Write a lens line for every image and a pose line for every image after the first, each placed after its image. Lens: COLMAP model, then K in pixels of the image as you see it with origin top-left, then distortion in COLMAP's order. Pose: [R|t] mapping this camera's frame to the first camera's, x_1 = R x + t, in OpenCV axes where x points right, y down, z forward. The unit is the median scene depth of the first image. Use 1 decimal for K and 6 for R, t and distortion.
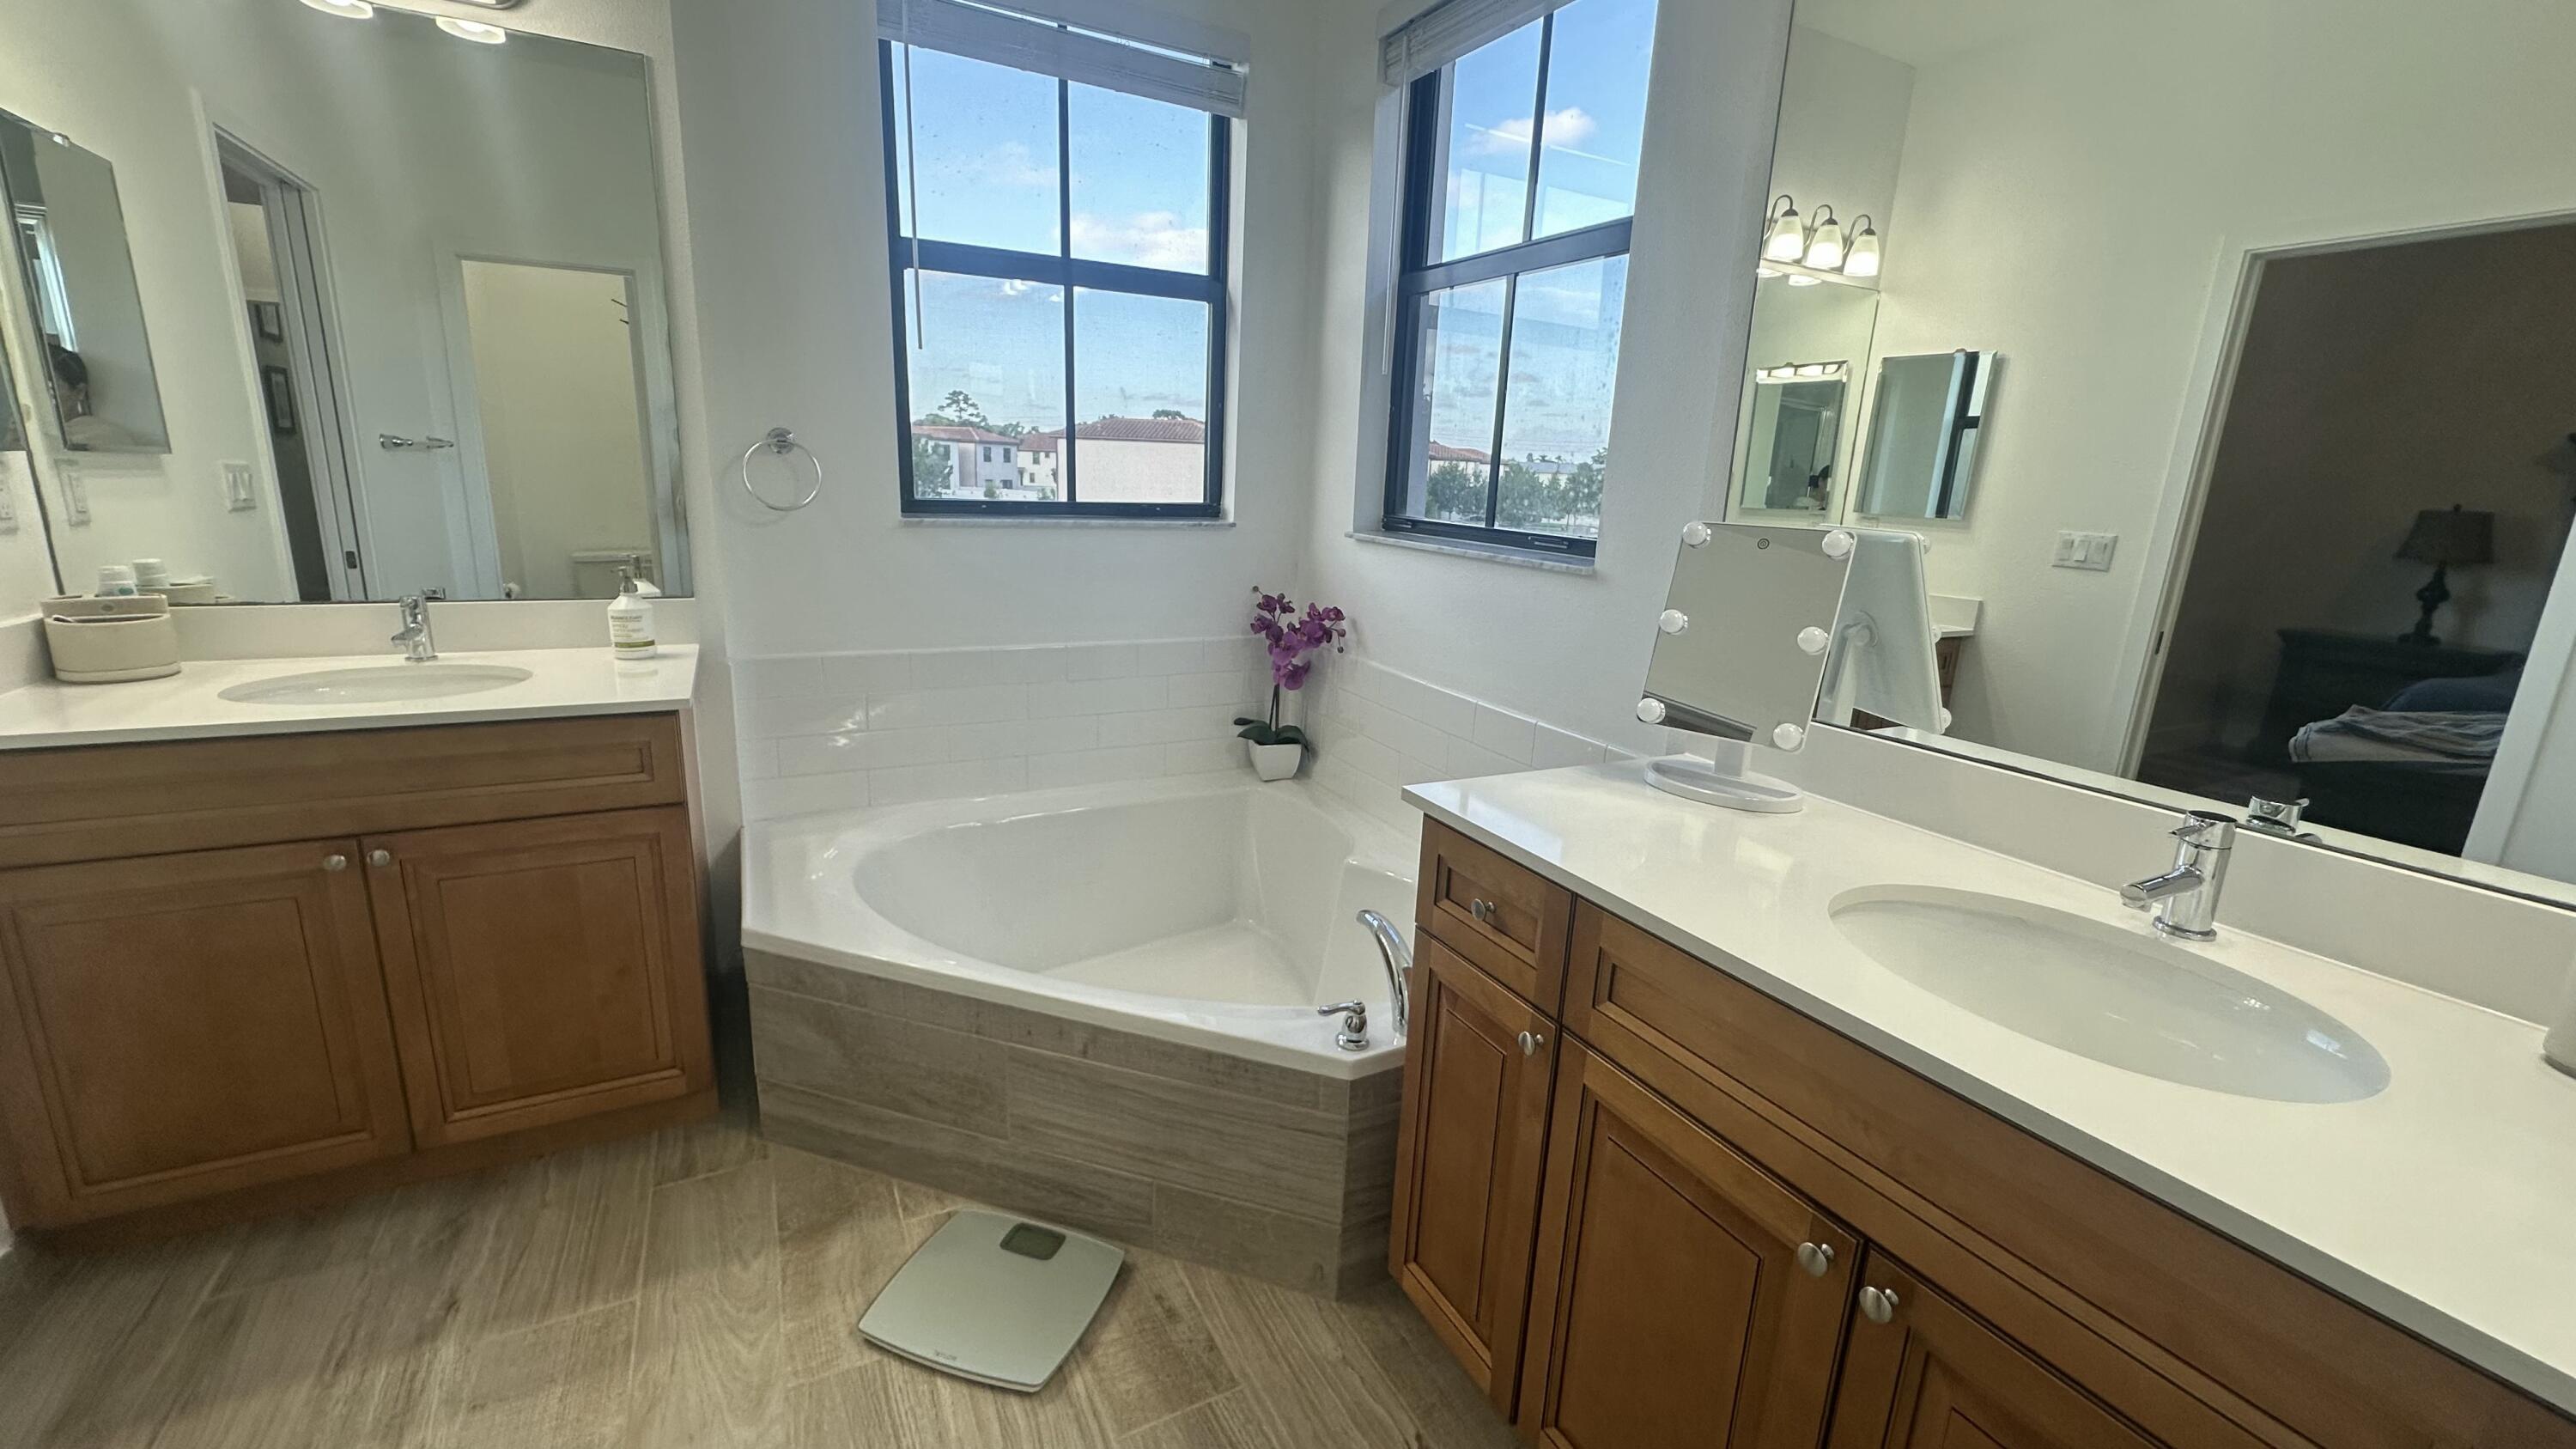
lens RADIAL K [[1027.9, 0, 1294.5], [0, 1027.9, 717.5], [0, 0, 1]] dist [-0.005978, 0.000921]
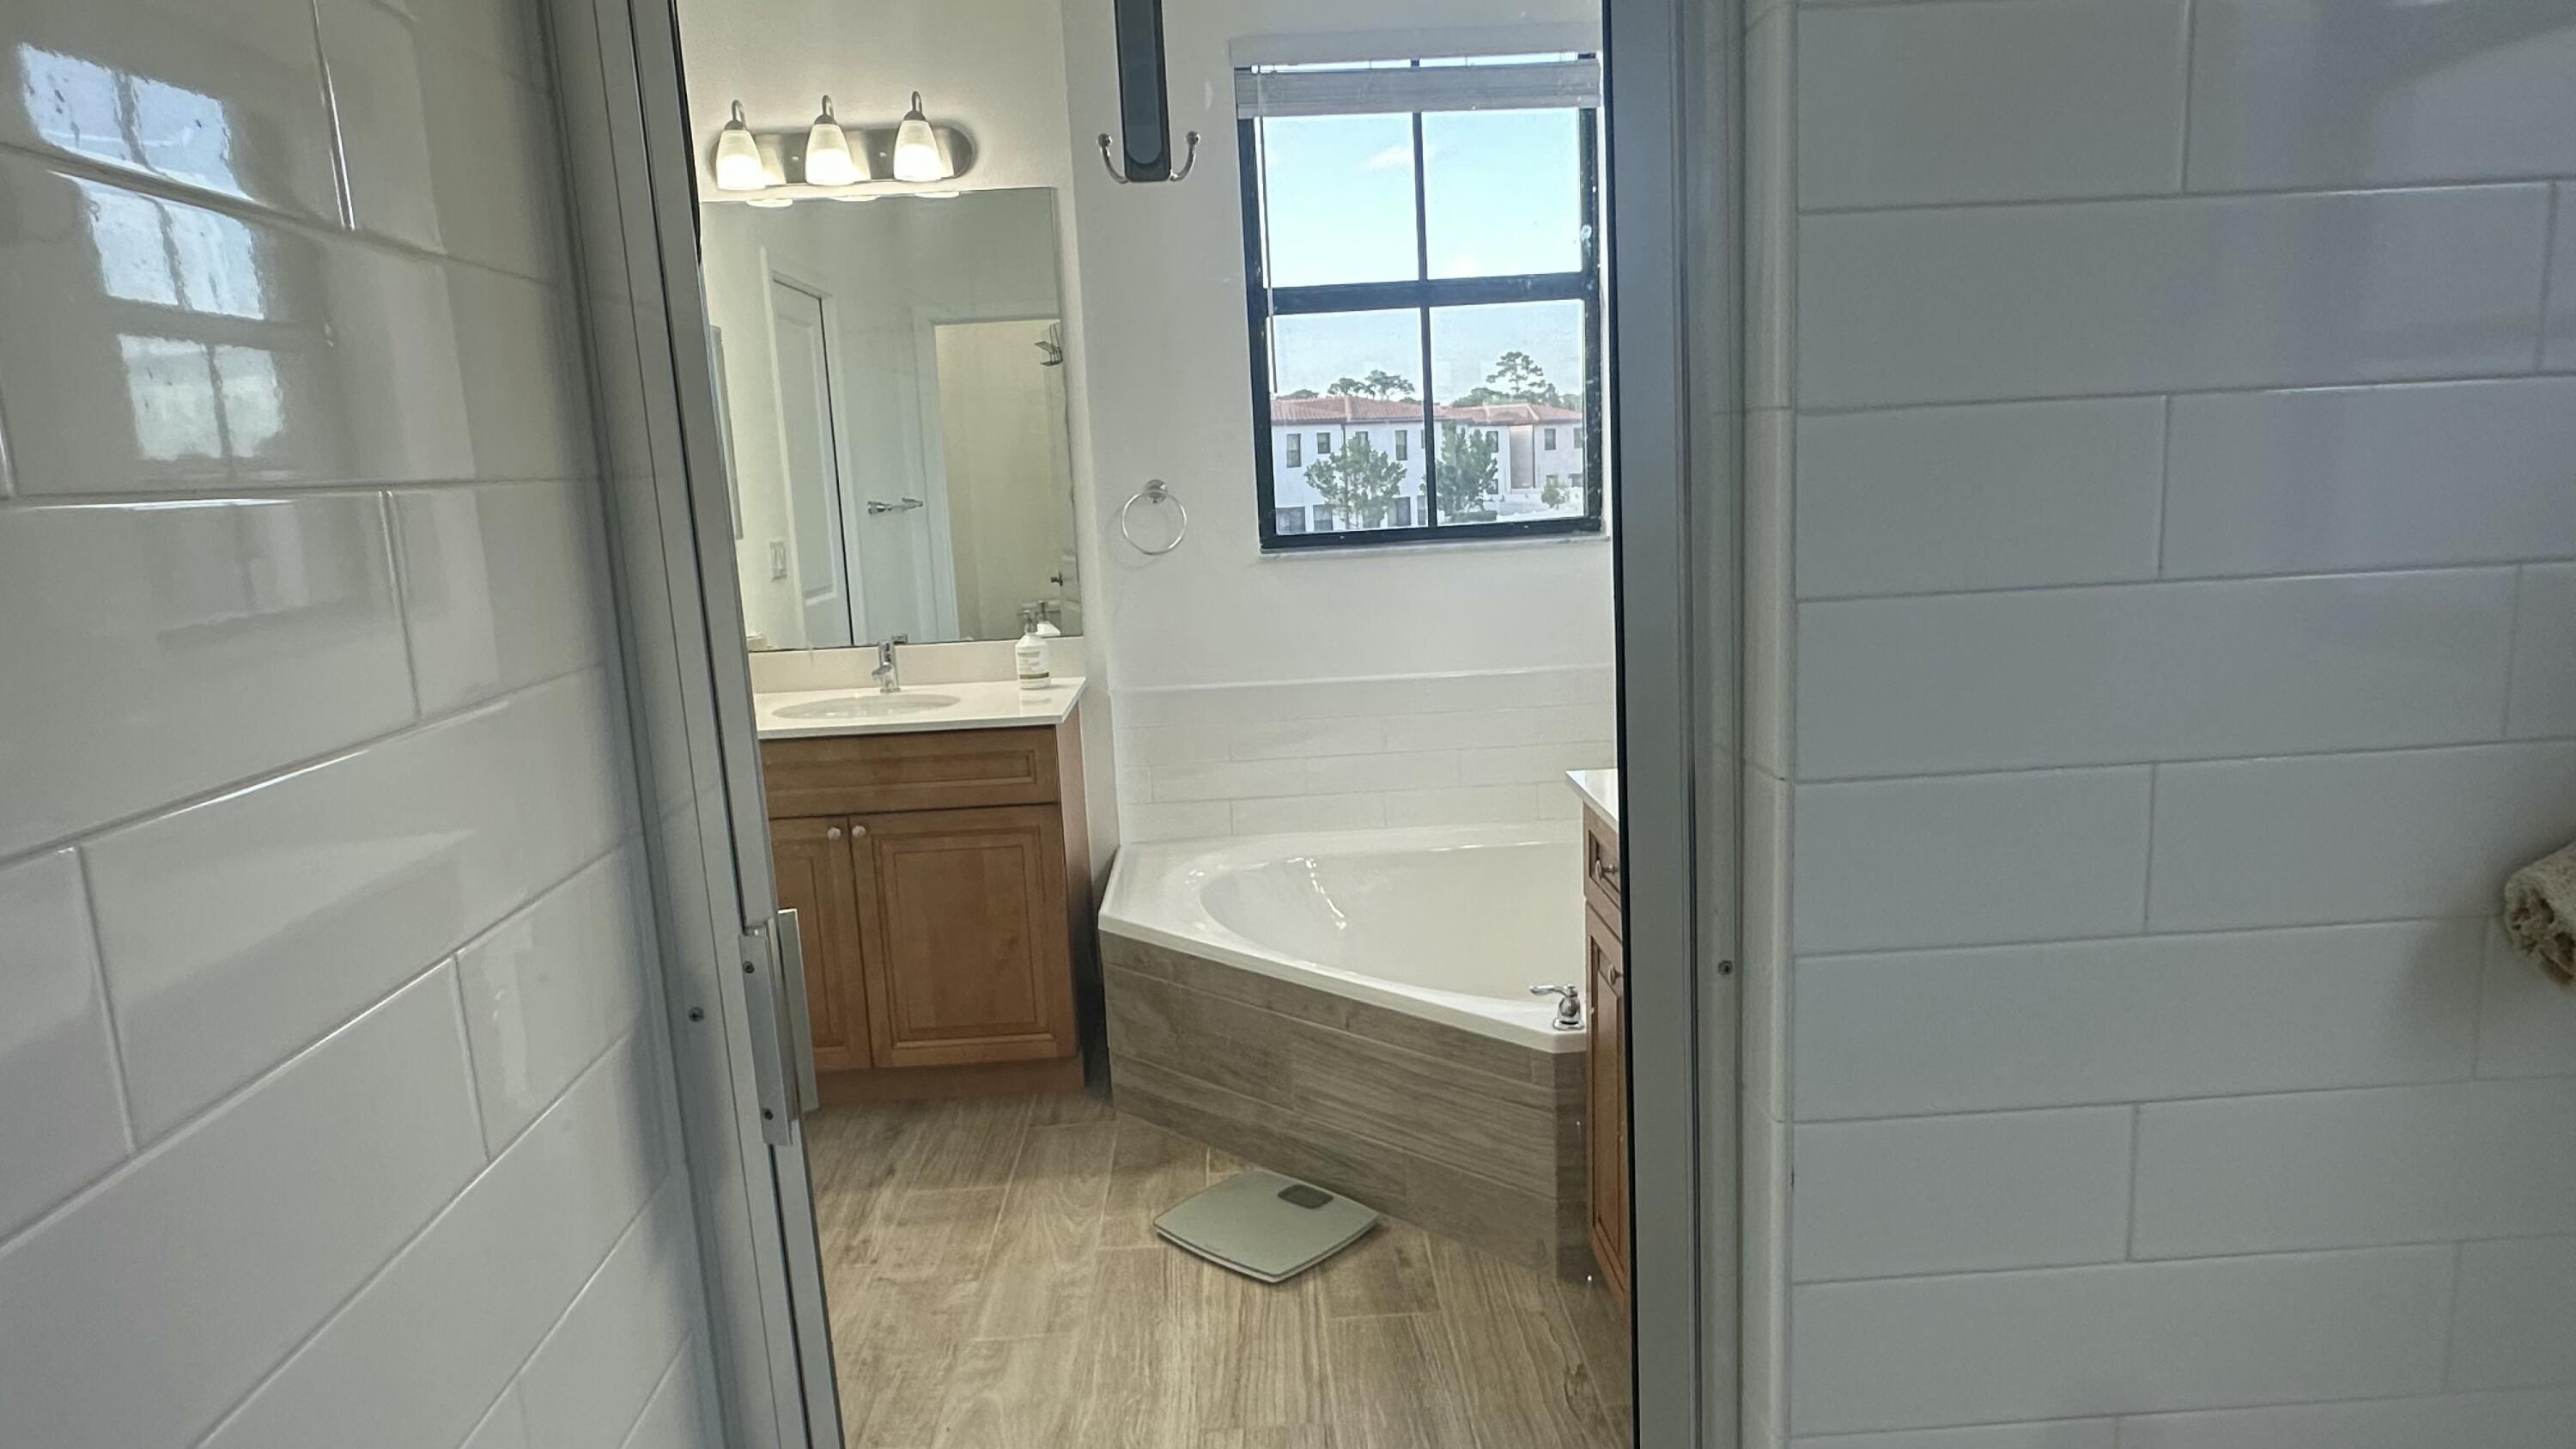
lens RADIAL K [[1550.7, 0, 1300.3], [0, 1550.7, 727.0], [0, 0, 1]] dist [-0.008452, 0.004502]
pose [[0.900373, -0.009488, -0.435015, 0.458692], [-0.017000, 0.998232, -0.056956, 0.094009], [0.434787, 0.058677, 0.898620, -0.522187]]
